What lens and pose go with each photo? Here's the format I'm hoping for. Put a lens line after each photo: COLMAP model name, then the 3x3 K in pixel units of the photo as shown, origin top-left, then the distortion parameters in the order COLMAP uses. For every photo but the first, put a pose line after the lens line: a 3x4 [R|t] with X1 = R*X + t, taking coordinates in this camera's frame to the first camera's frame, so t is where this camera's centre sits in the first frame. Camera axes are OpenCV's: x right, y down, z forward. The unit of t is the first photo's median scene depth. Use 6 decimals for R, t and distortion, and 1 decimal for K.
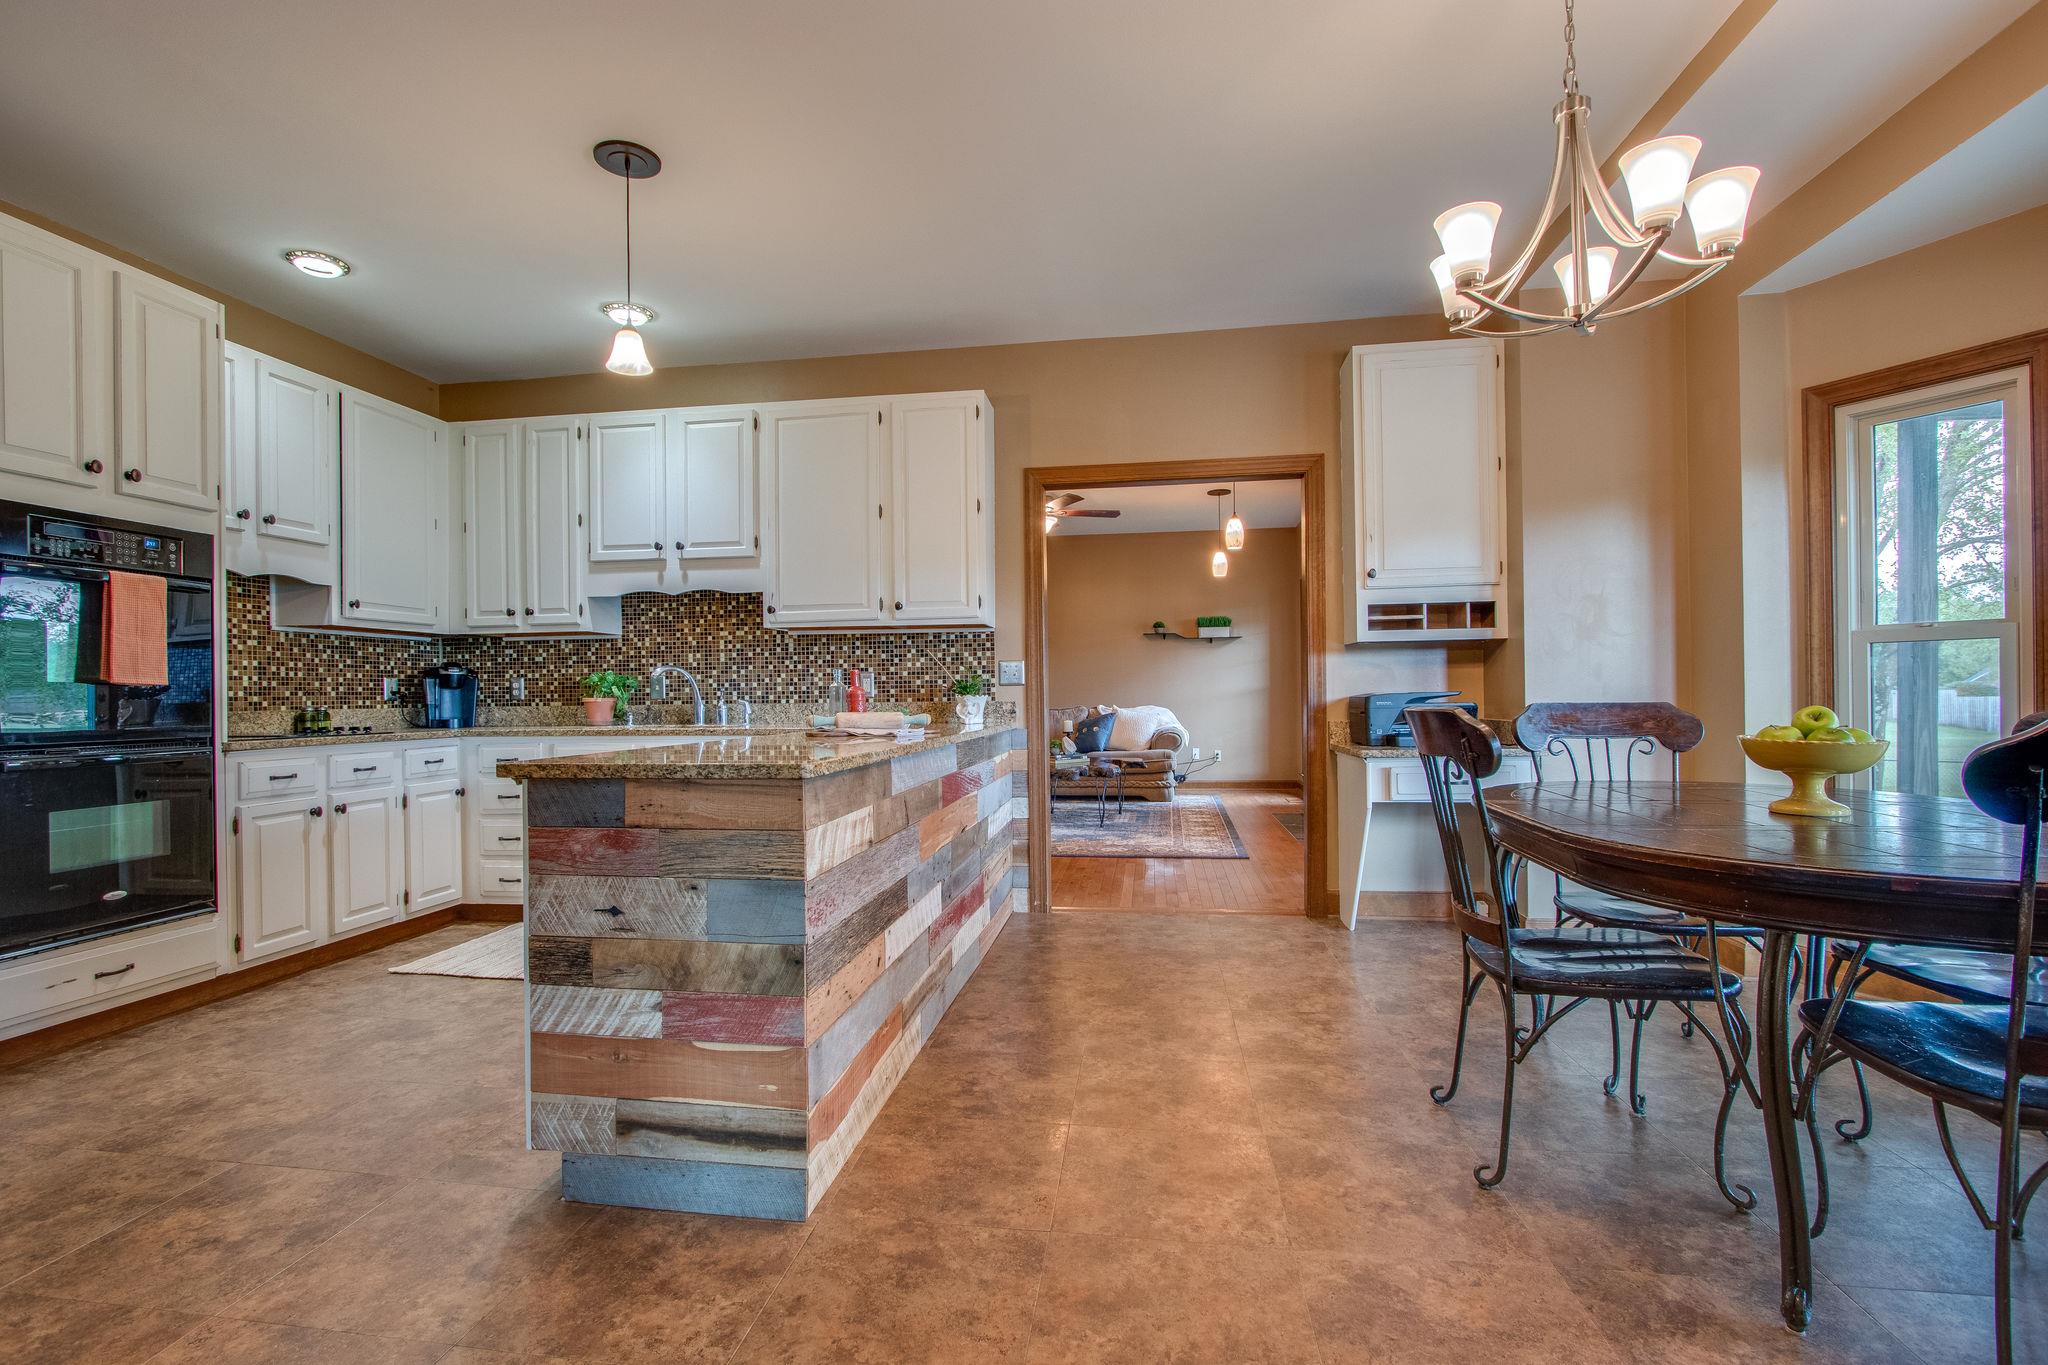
lens RADIAL K [[943.8, 0, 1017.6], [0, 943.8, 692.4], [0, 0, 1]] dist [-0.018669, 0.001806]
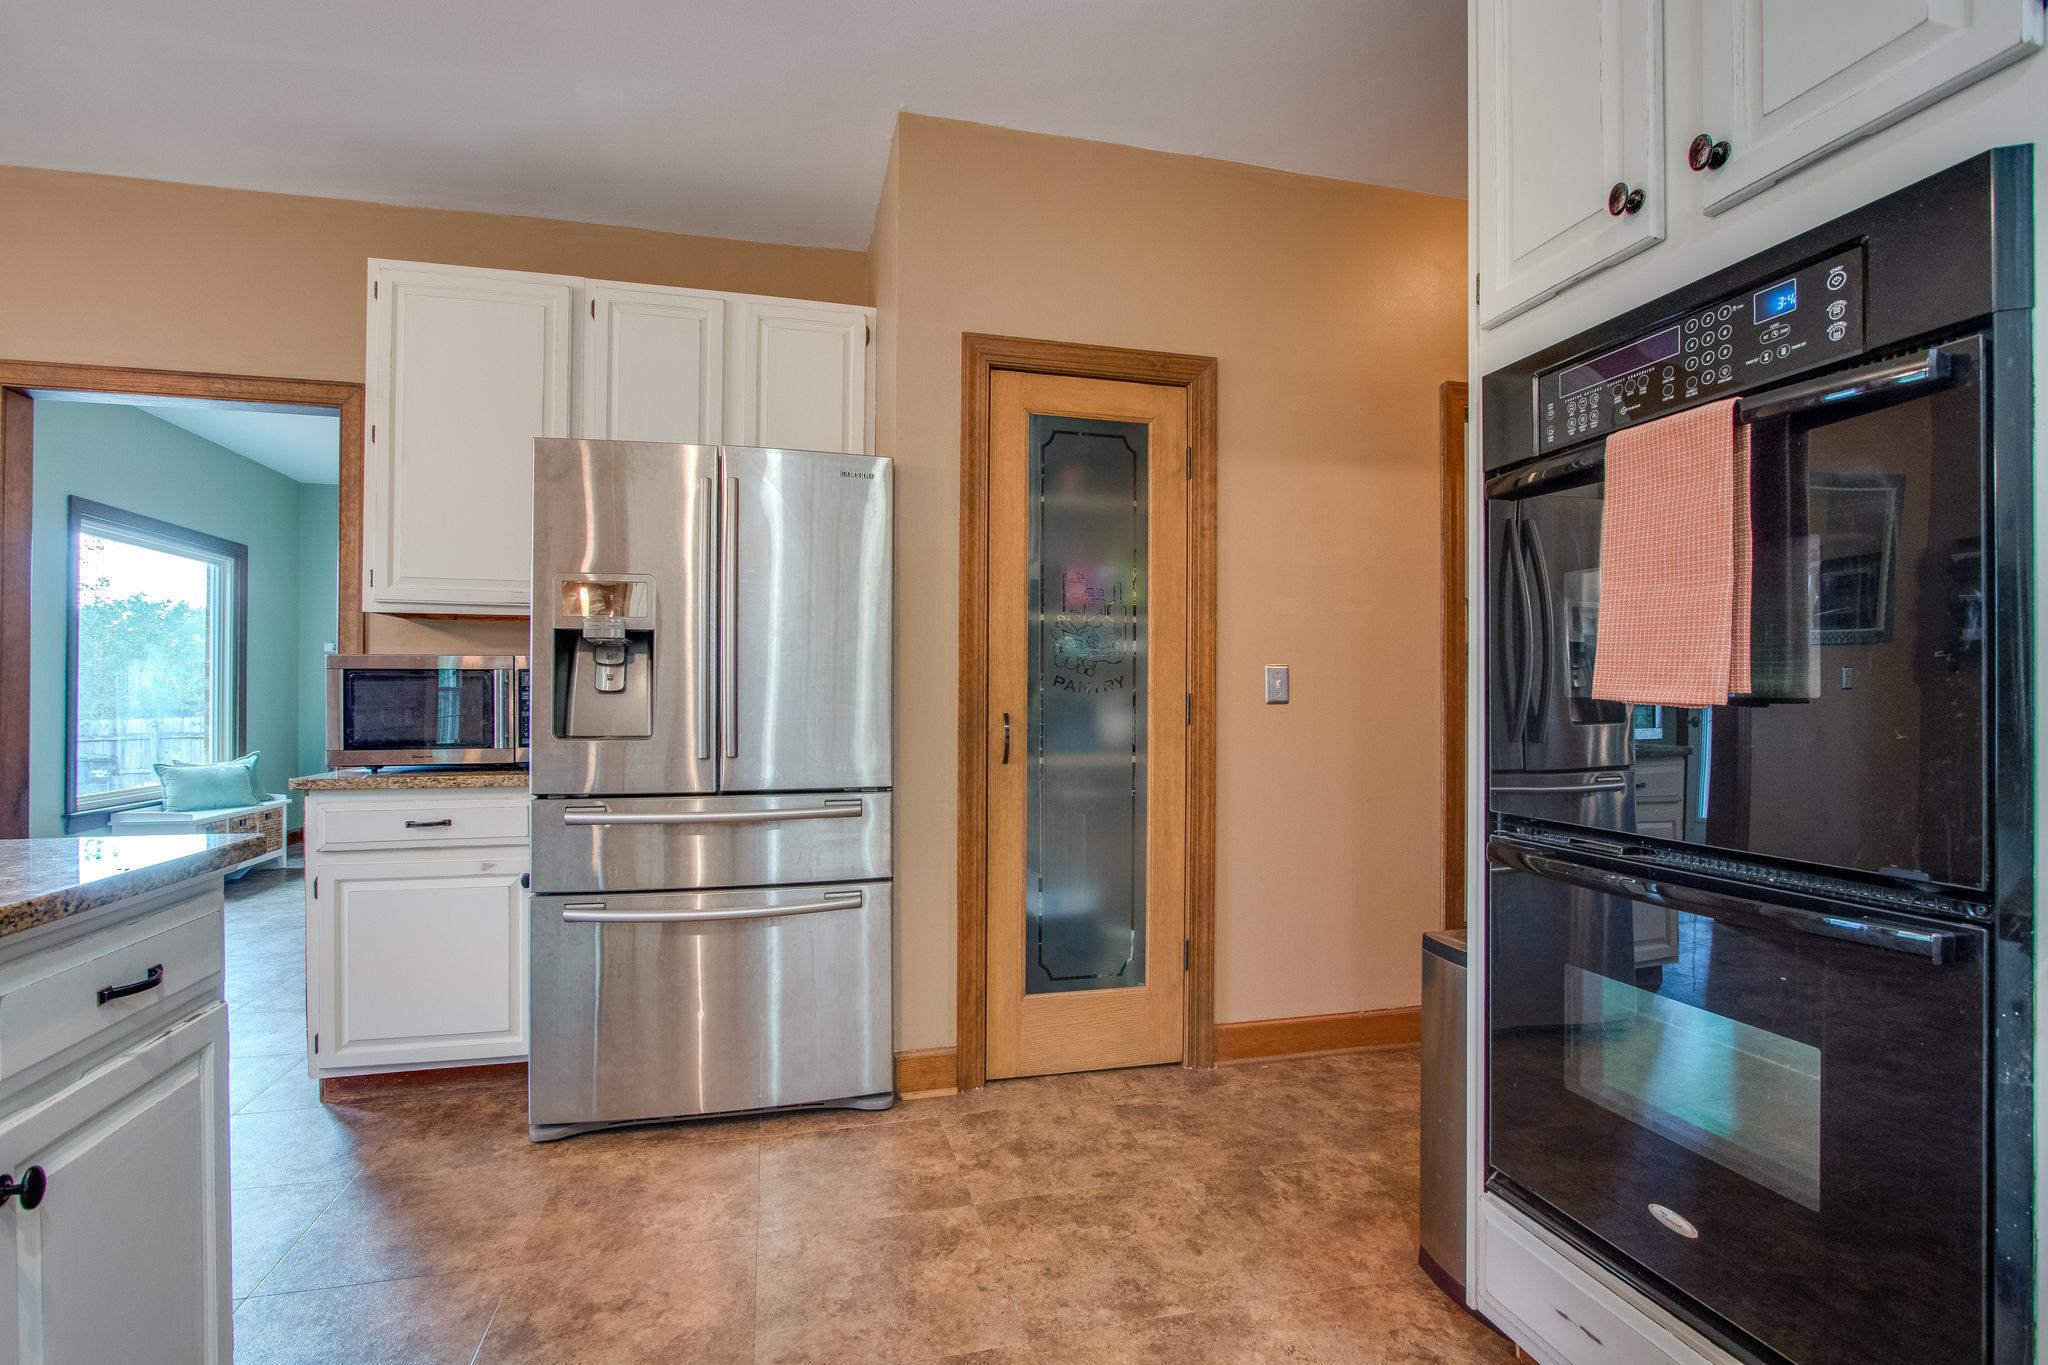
lens RADIAL K [[943.8, 0, 1008.6], [0, 943.8, 699.8], [0, 0, 1]] dist [-0.018669, 0.001806]
pose [[-0.926140, 0.012761, -0.376964, -0.341389], [0.012283, 0.999918, 0.003672, -0.009236], [0.376980, -0.001229, -0.926221, 0.785547]]
